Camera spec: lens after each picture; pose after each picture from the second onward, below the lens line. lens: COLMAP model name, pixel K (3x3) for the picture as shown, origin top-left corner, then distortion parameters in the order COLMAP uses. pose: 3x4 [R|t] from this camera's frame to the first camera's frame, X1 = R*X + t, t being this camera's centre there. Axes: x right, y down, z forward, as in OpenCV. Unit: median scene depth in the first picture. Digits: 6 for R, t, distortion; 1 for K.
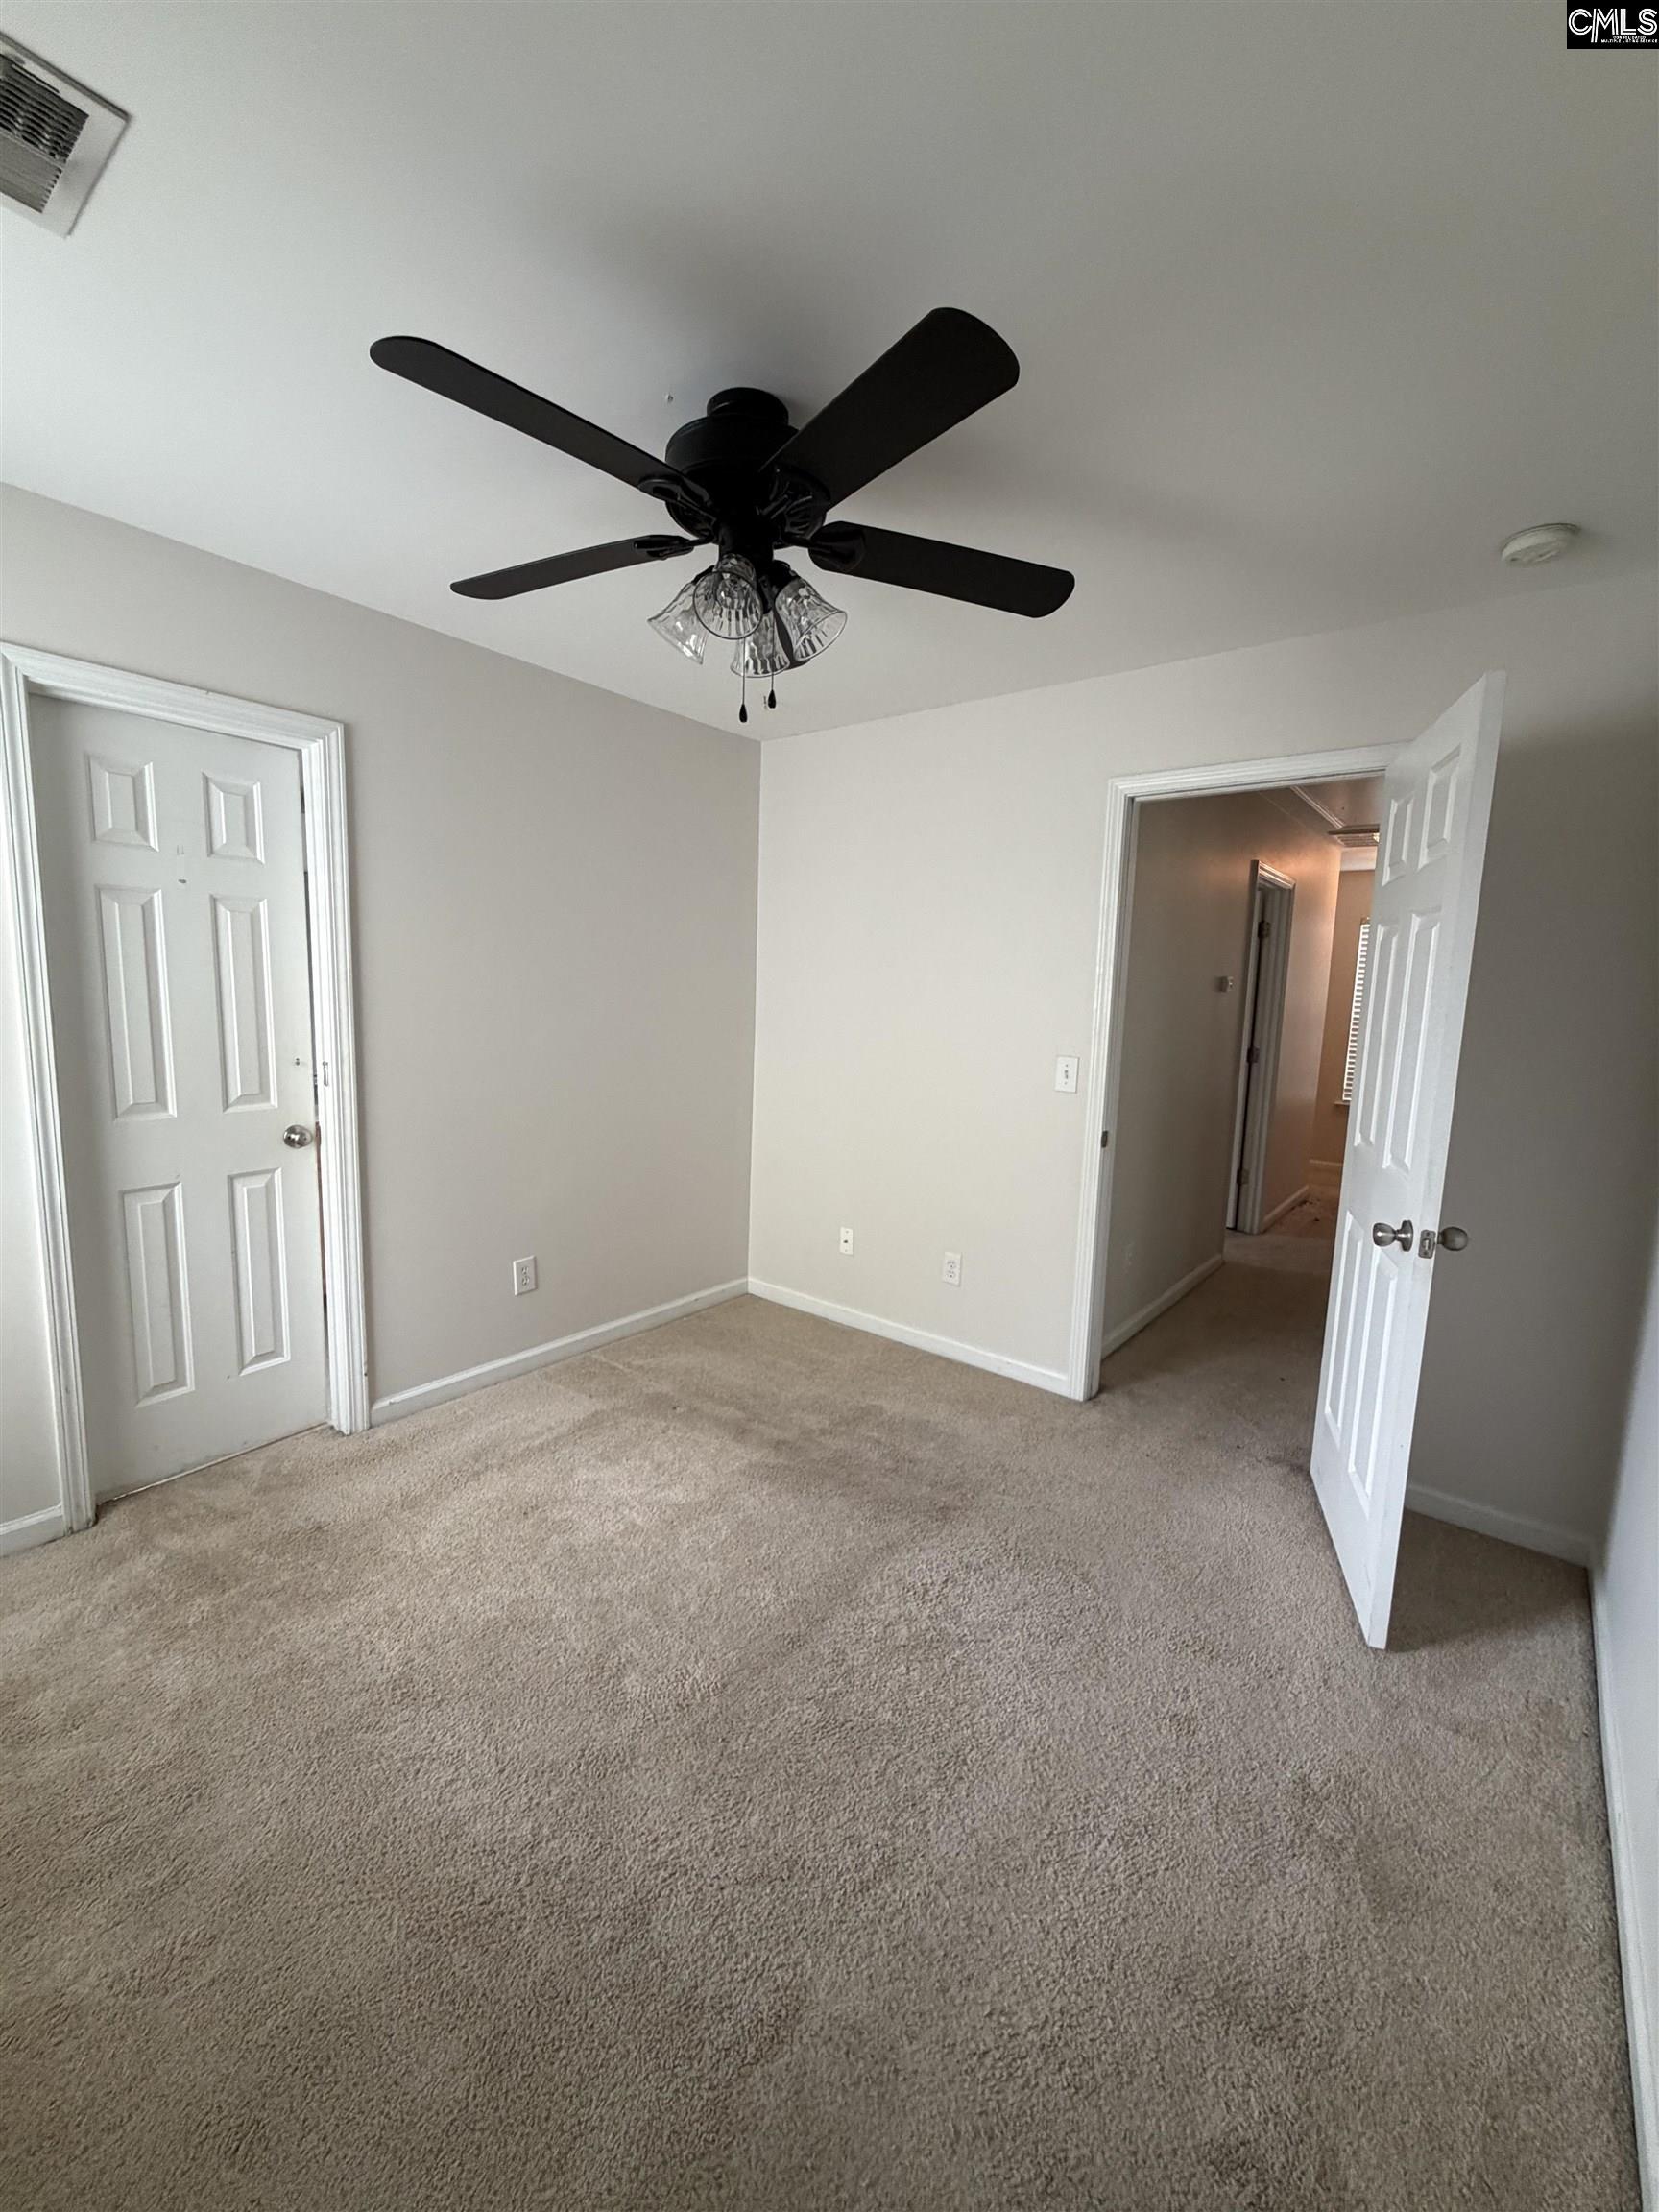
lens RADIAL K [[882.8, 0, 830.8], [0, 882.8, 1100.8], [0, 0, 1]] dist [-0.002141, 0.000653]
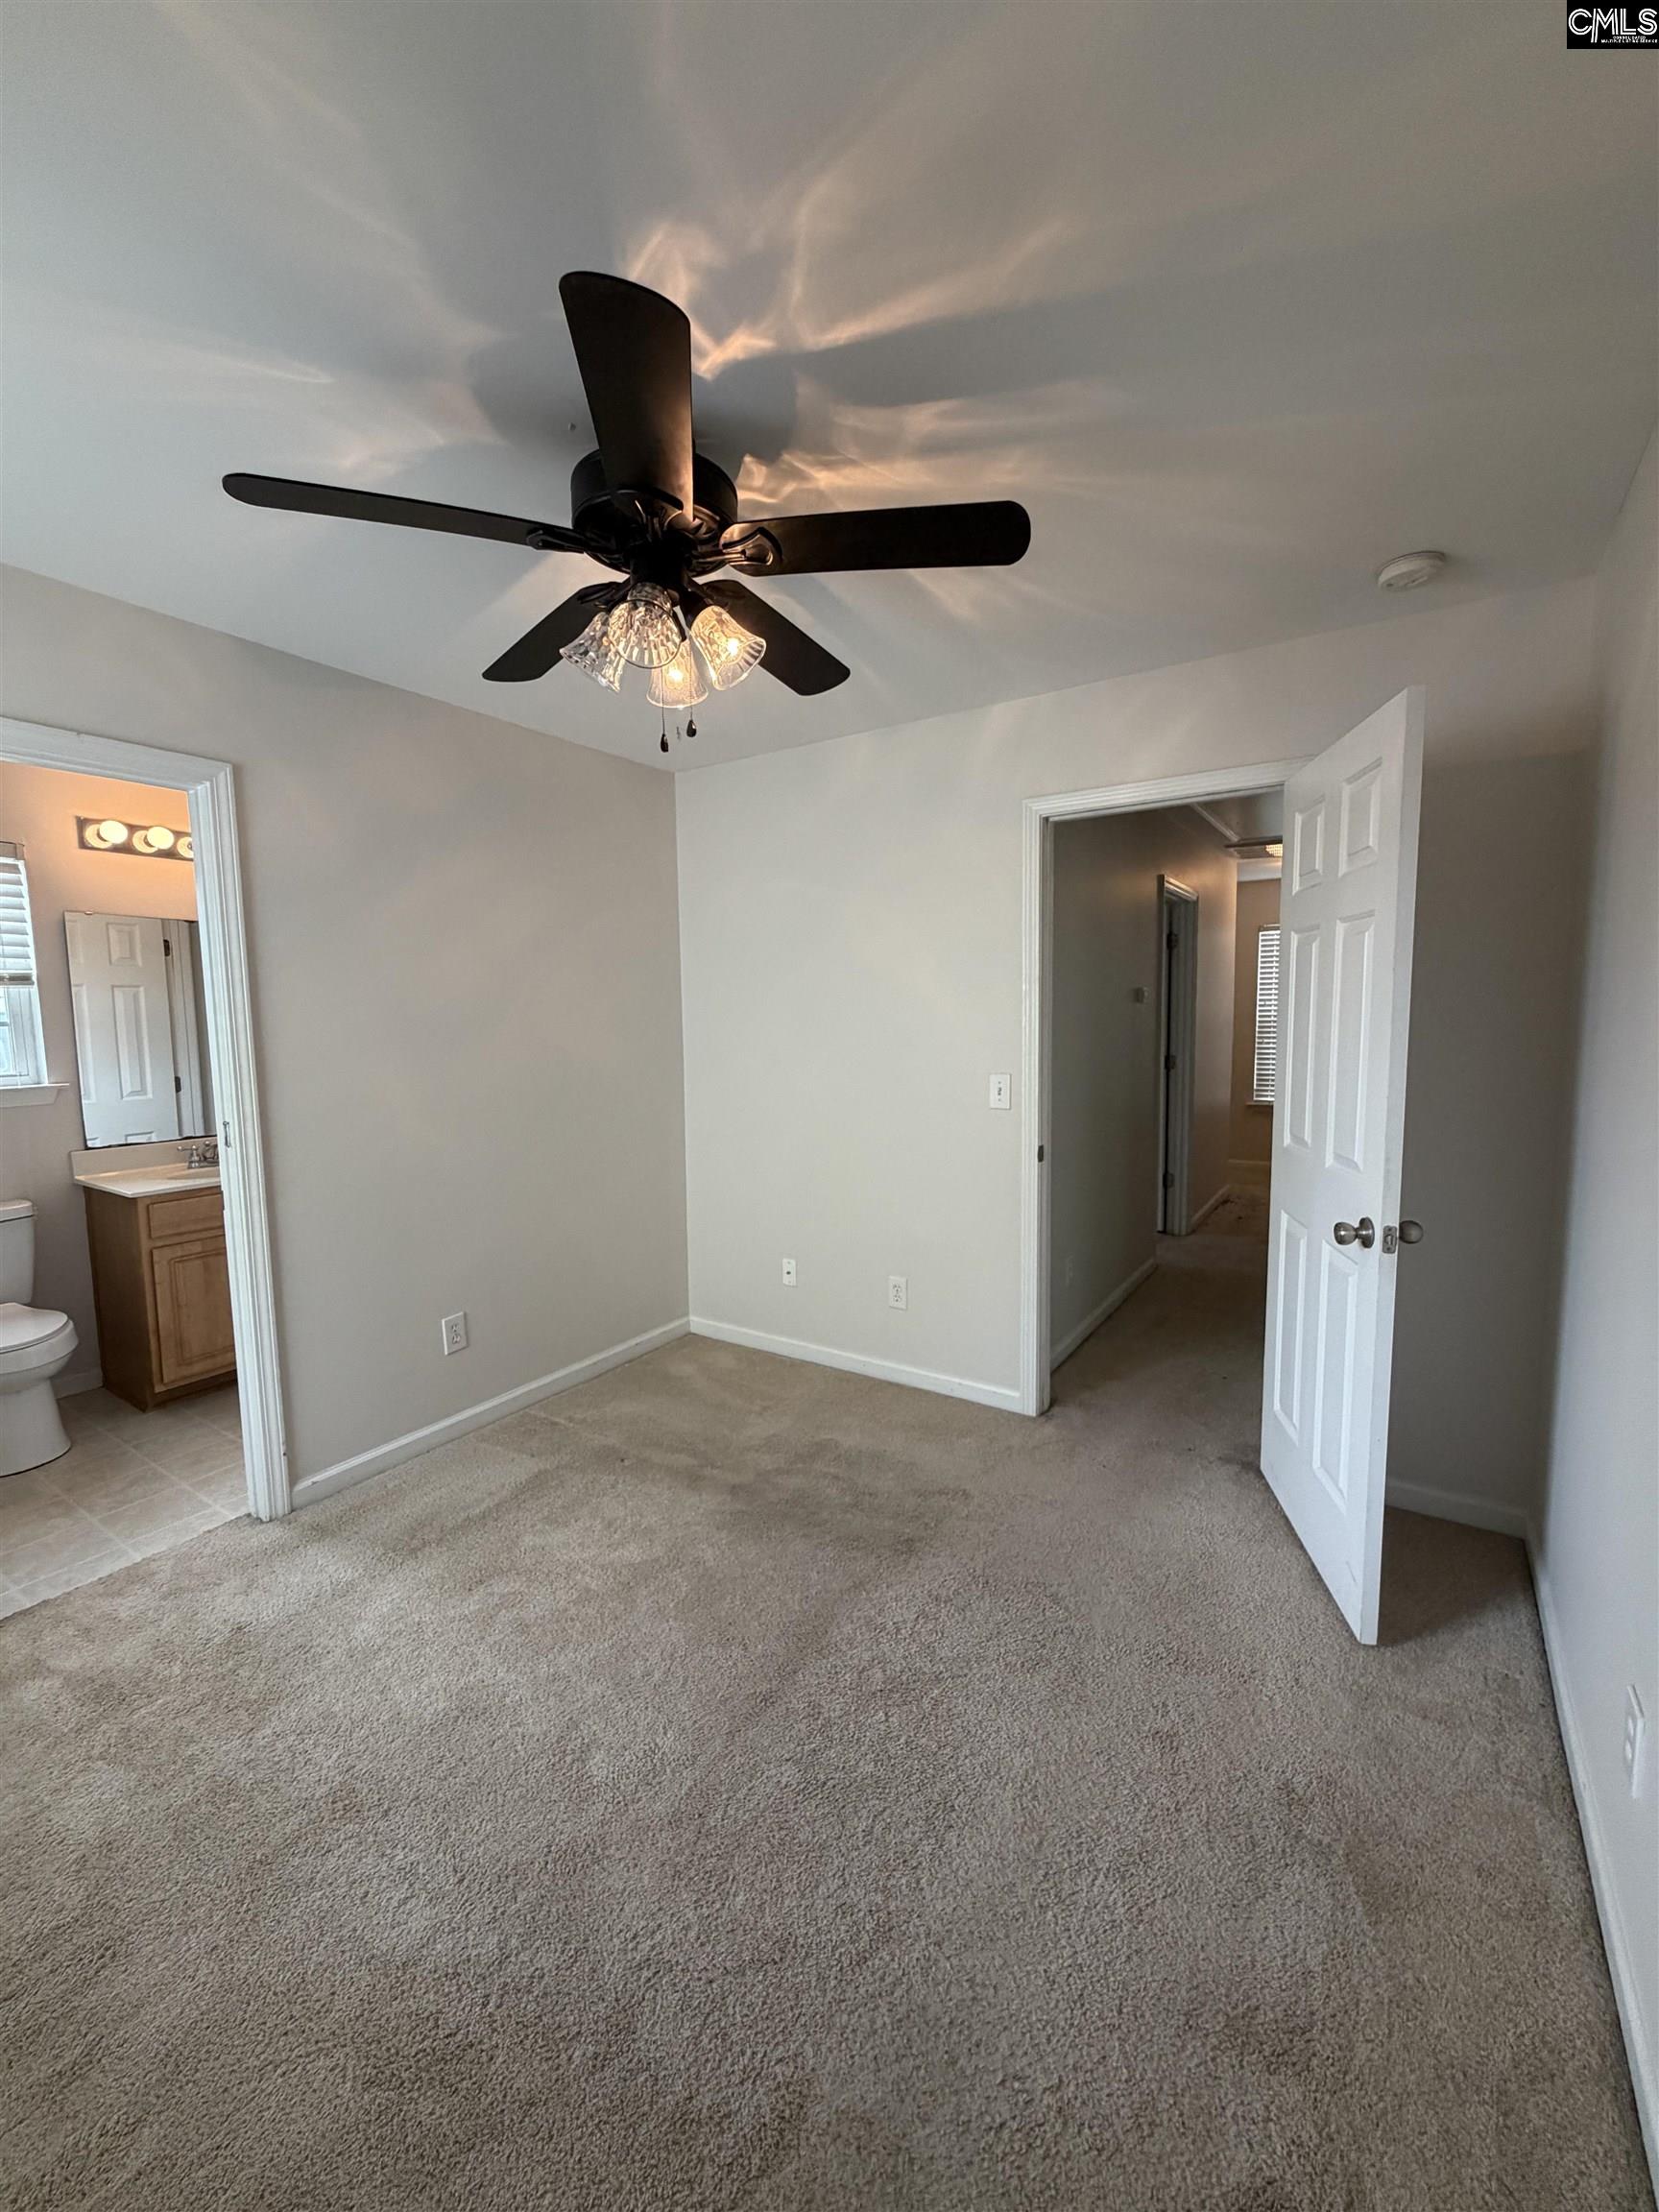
lens RADIAL K [[882.1, 0, 830.8], [0, 882.1, 1101.1], [0, 0, 1]] dist [-0.003430, 0.000810]
pose [[0.994849, -0.055178, 0.085039, -0.019657], [0.057514, 0.998025, -0.025268, -0.007940], [-0.083477, 0.030029, 0.996057, 0.024146]]
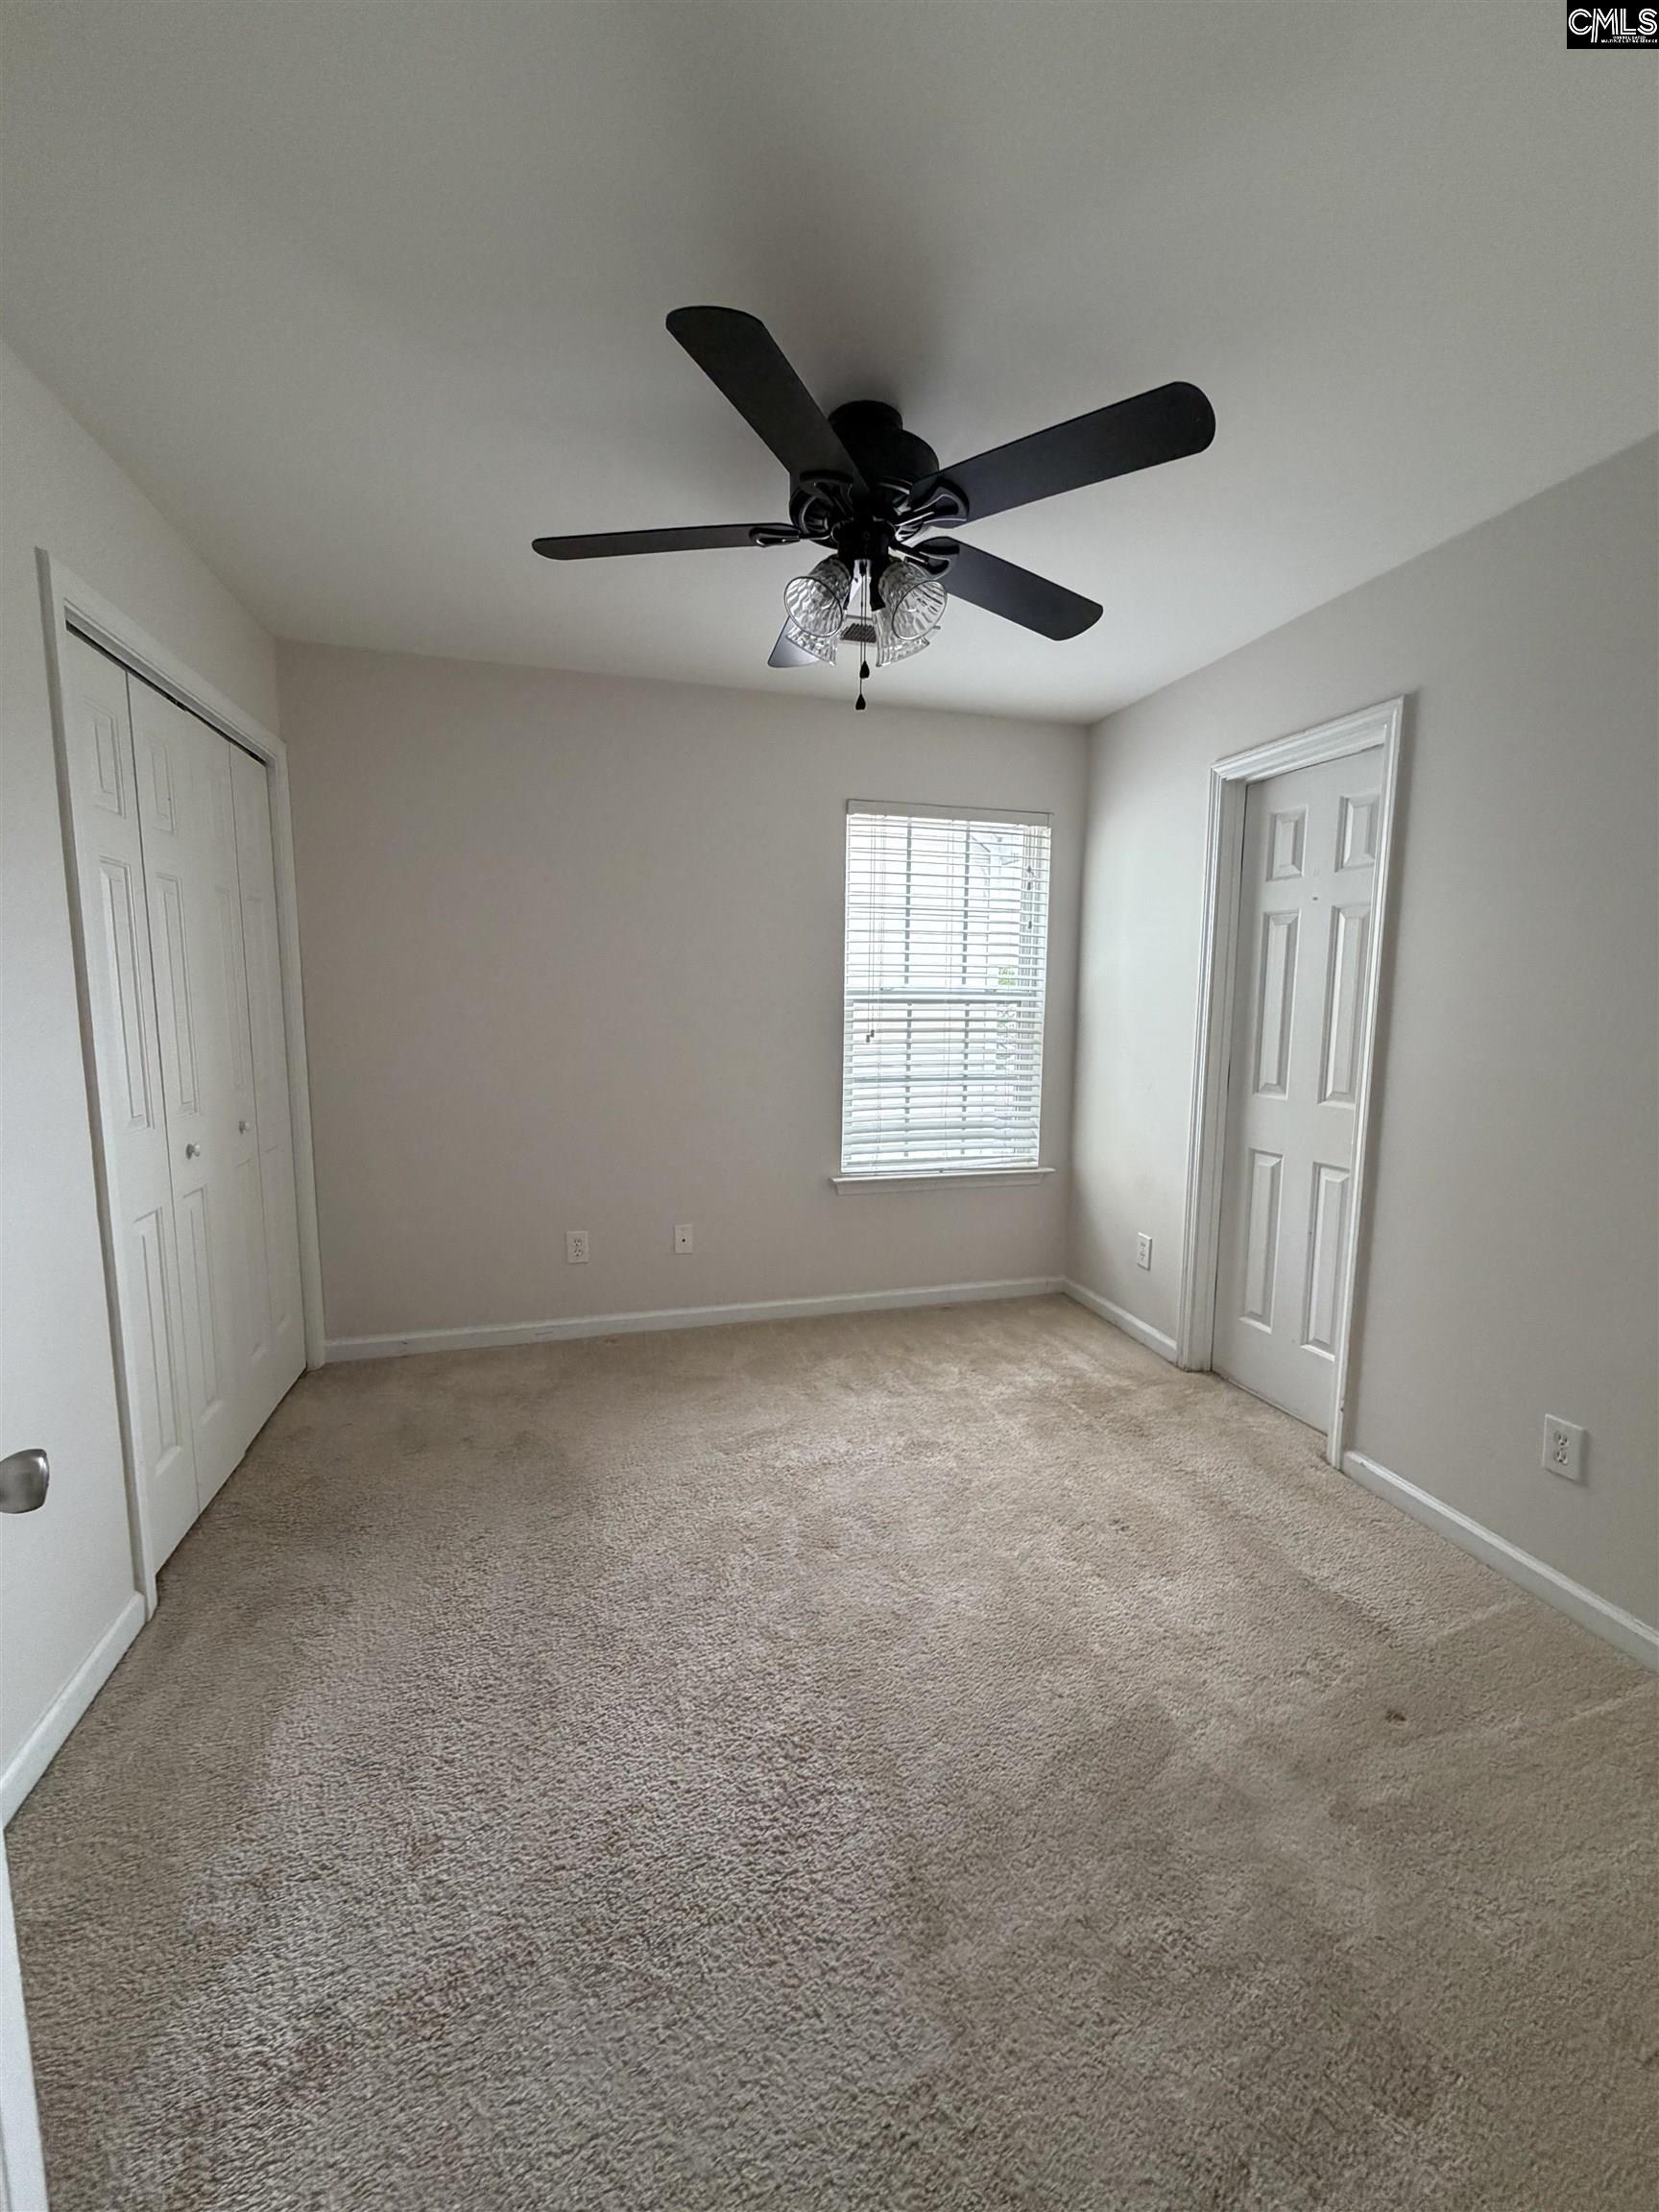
lens RADIAL K [[882.8, 0, 830.8], [0, 882.8, 1100.8], [0, 0, 1]] dist [-0.002141, 0.000653]
pose [[-0.585747, 0.062864, -0.808052, 0.804681], [-0.129613, 0.976891, 0.169954, -0.143387], [0.800063, 0.204284, -0.564064, 1.642533]]
